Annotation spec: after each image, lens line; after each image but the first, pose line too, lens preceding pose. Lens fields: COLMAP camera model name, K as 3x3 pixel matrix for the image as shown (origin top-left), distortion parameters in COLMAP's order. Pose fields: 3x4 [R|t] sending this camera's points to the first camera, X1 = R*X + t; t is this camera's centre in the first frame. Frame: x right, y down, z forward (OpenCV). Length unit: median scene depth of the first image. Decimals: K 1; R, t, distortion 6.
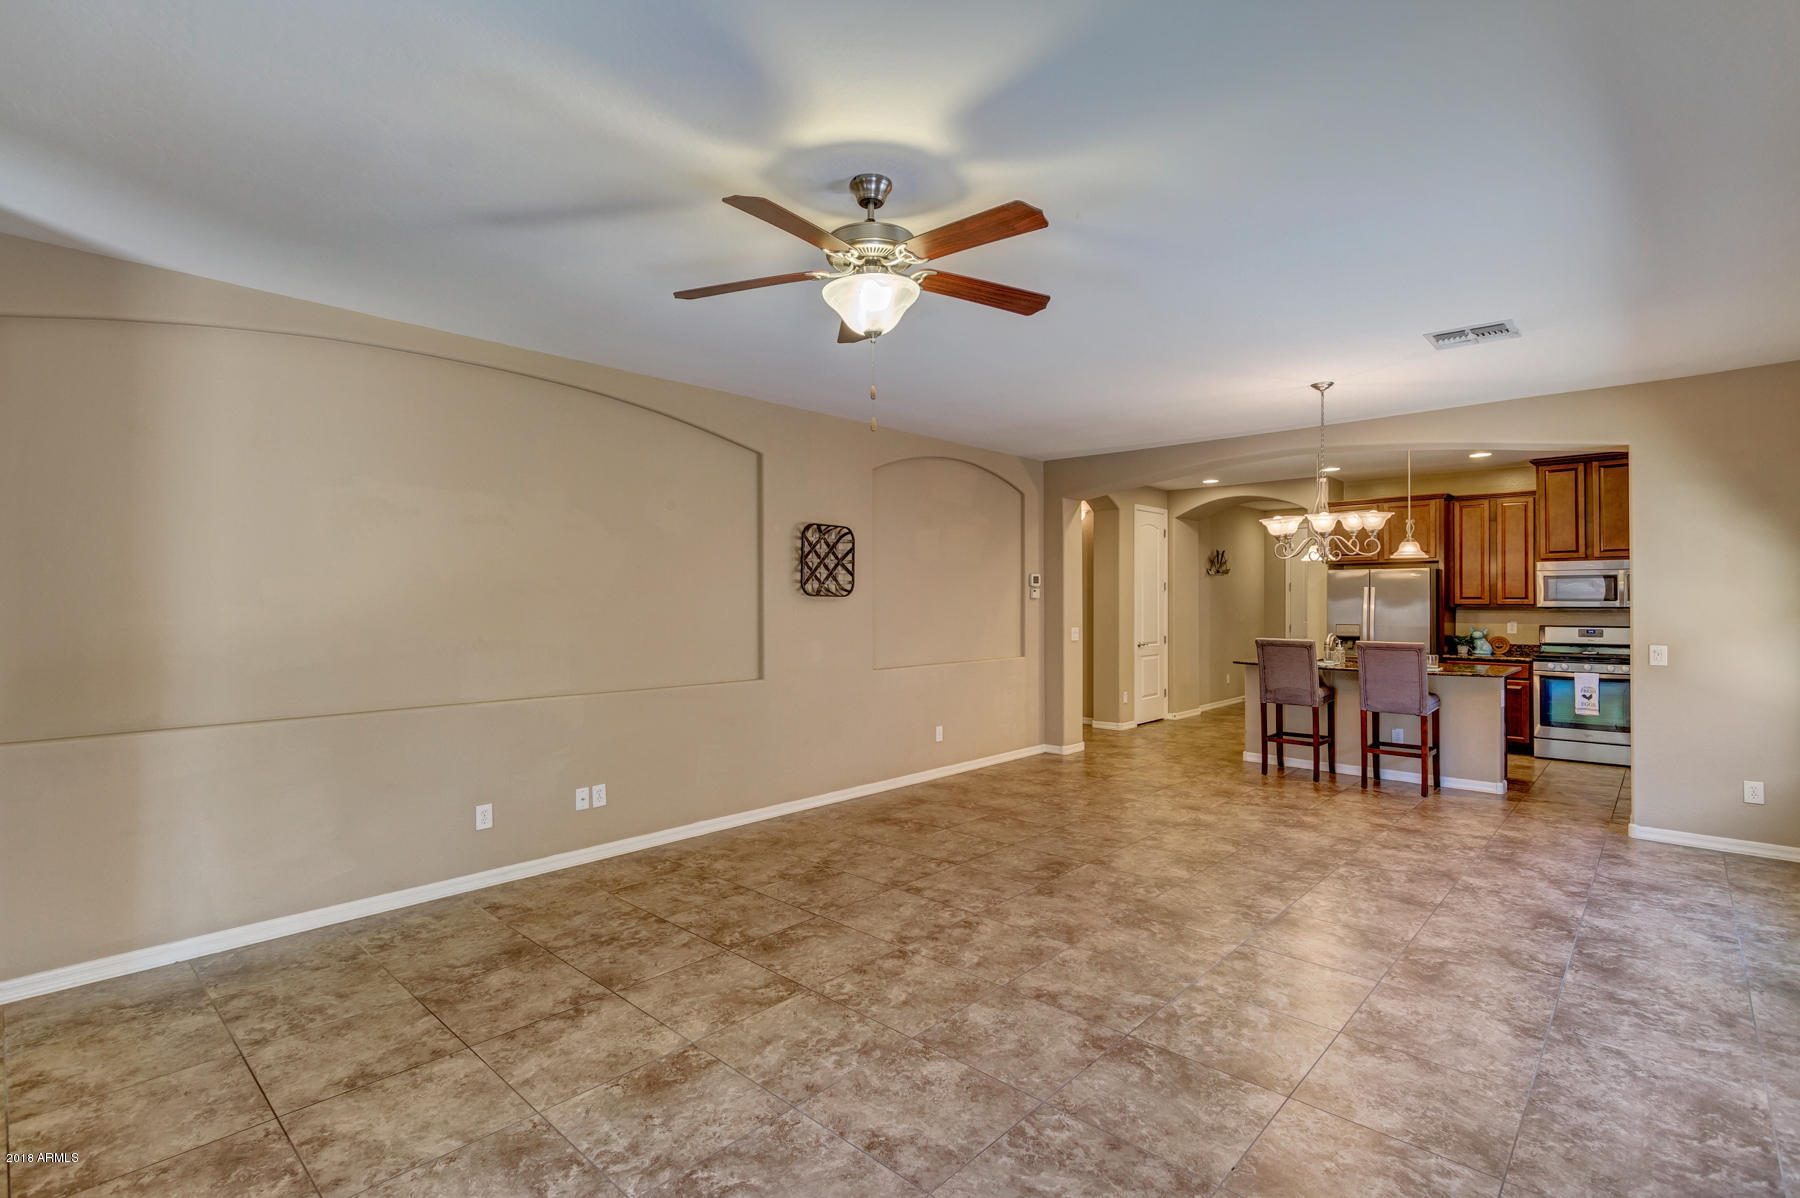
lens RADIAL K [[832.4, 0, 892.3], [0, 832.4, 604.1], [0, 0, 1]] dist [0.001340, -0.000036]
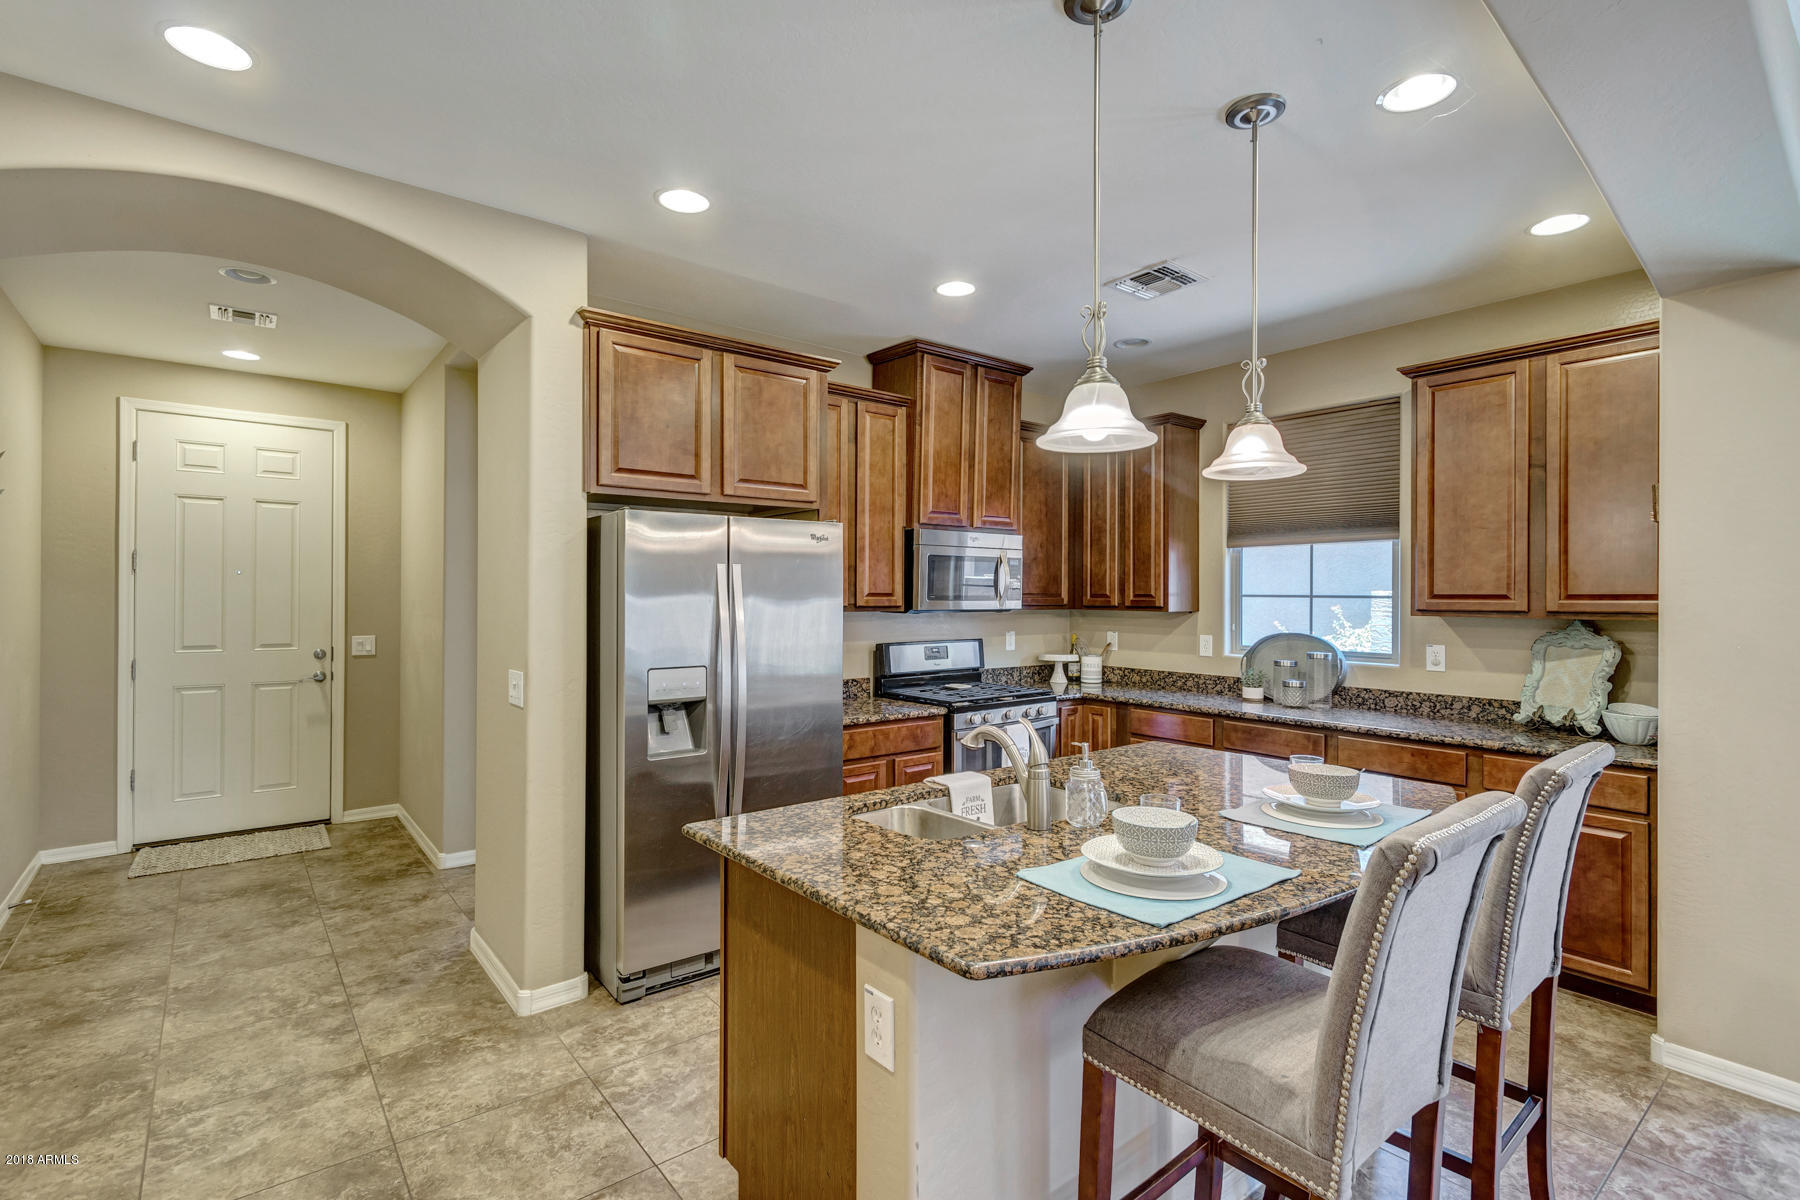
lens RADIAL K [[835.4, 0, 899.6], [0, 835.4, 594.7], [0, 0, 1]] dist [0.017130, -0.000113]
pose [[0.140950, 0.000169, 0.990017, 0.222987], [-0.001917, 0.999998, 0.000102, -0.006918], [-0.990015, -0.001913, 0.140950, 0.917631]]
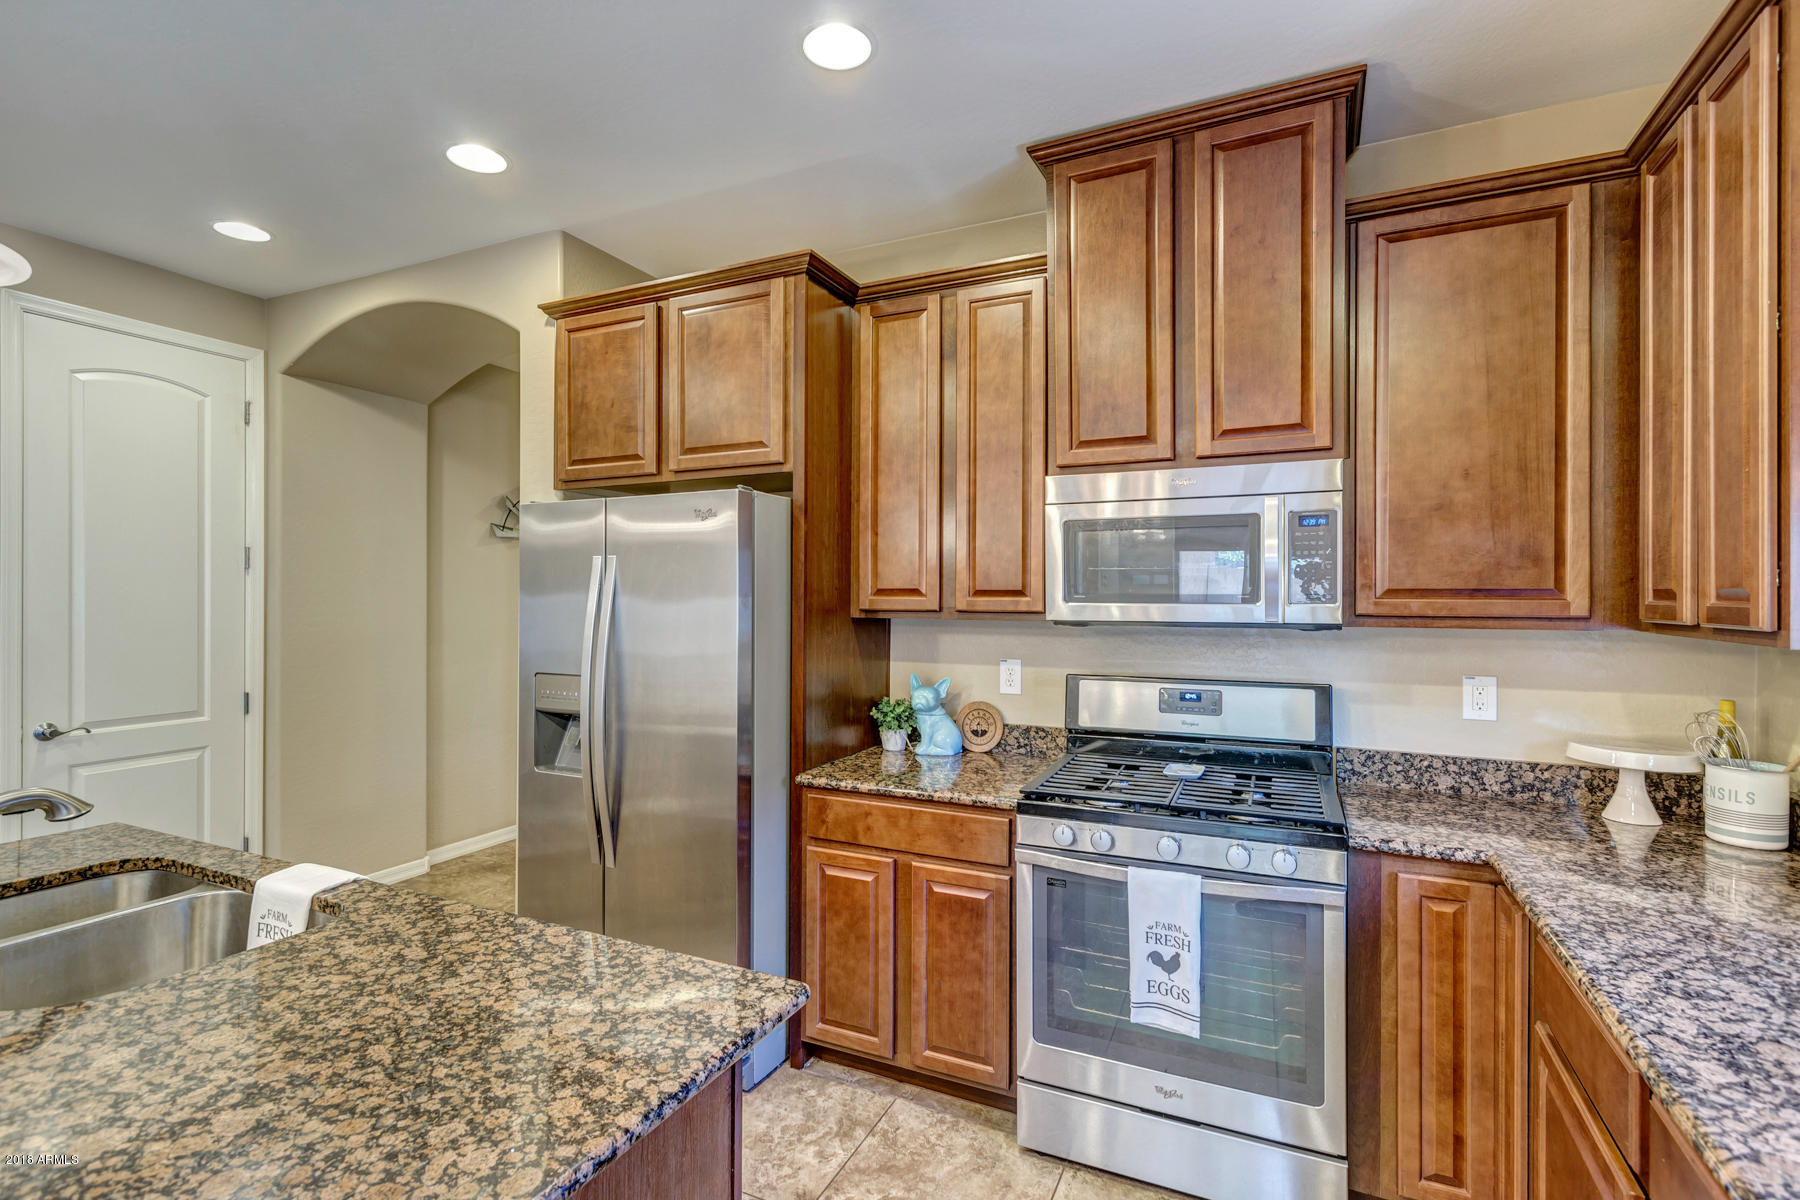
lens RADIAL K [[835.4, 0, 899.6], [0, 835.4, 594.7], [0, 0, 1]] dist [0.017130, -0.000113]
pose [[0.952106, 0.004528, 0.305736, 0.613444], [-0.003262, 0.999984, -0.004652, -0.004606], [-0.305752, 0.003432, 0.952105, 0.704337]]
